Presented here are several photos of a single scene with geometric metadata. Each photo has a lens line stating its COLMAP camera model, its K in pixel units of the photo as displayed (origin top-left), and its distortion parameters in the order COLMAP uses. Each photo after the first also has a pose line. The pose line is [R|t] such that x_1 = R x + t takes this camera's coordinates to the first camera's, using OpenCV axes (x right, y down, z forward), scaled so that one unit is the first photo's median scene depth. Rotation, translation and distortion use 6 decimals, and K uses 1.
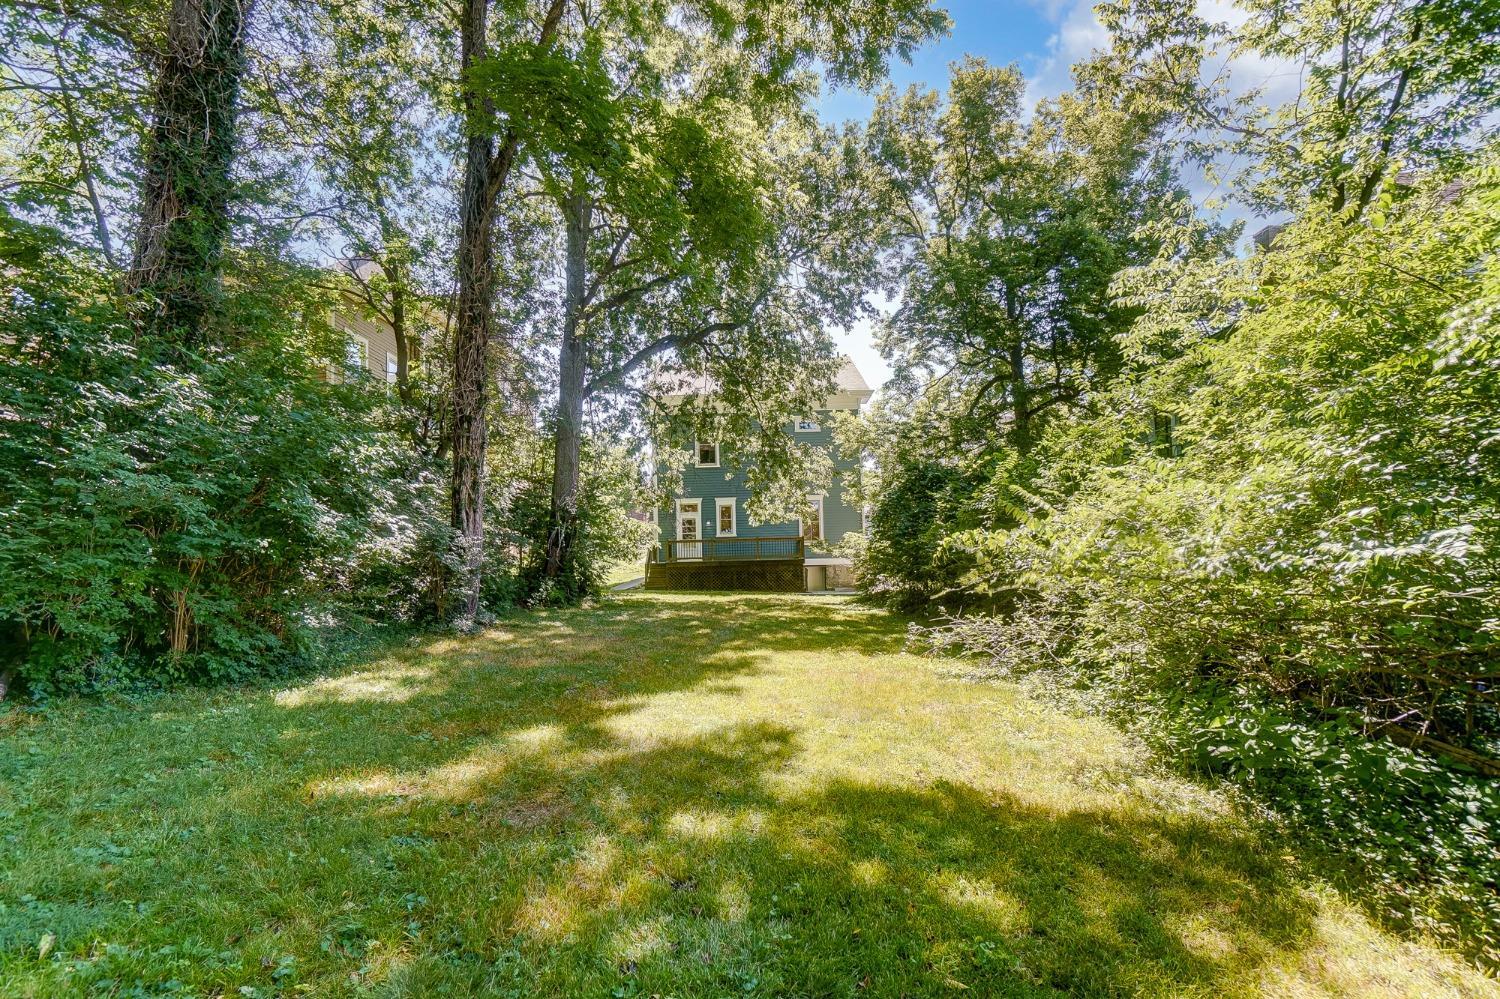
lens RADIAL K [[677.0, 0, 755.9], [0, 677.0, 501.4], [0, 0, 1]] dist [-0.051680, 0.016939]
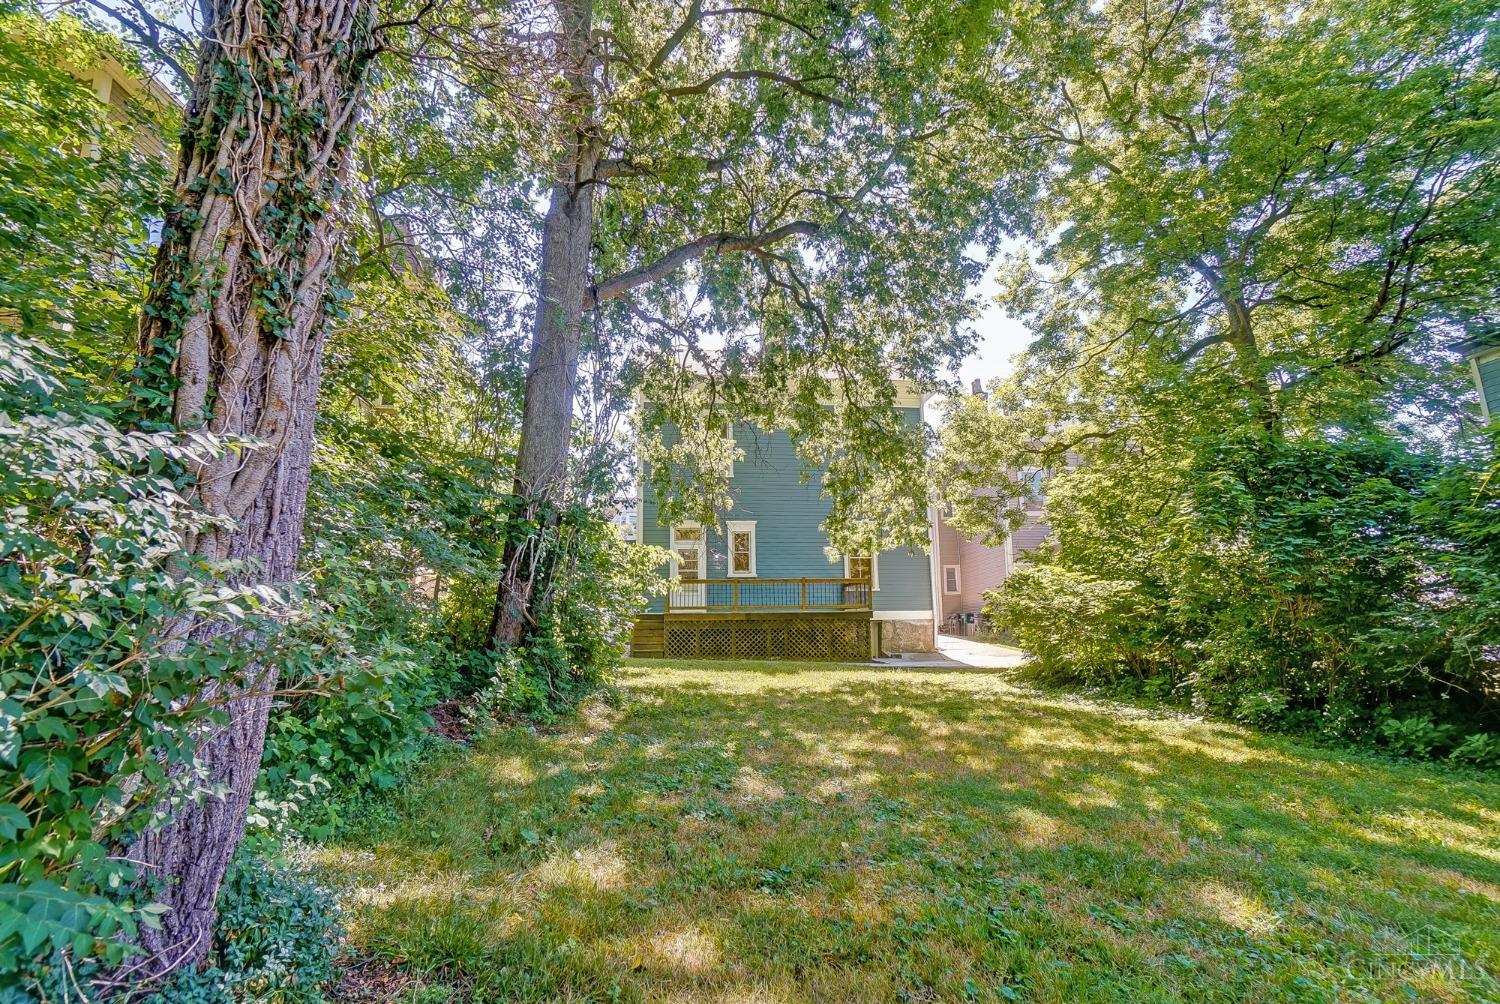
lens RADIAL K [[677.0, 0, 755.9], [0, 677.0, 503.9], [0, 0, 1]] dist [-0.051680, 0.016939]
pose [[0.990994, 0.036584, 0.128811, -0.121291], [-0.027282, 0.996941, -0.073246, 0.027815], [-0.131097, 0.069072, 0.988960, 0.316580]]
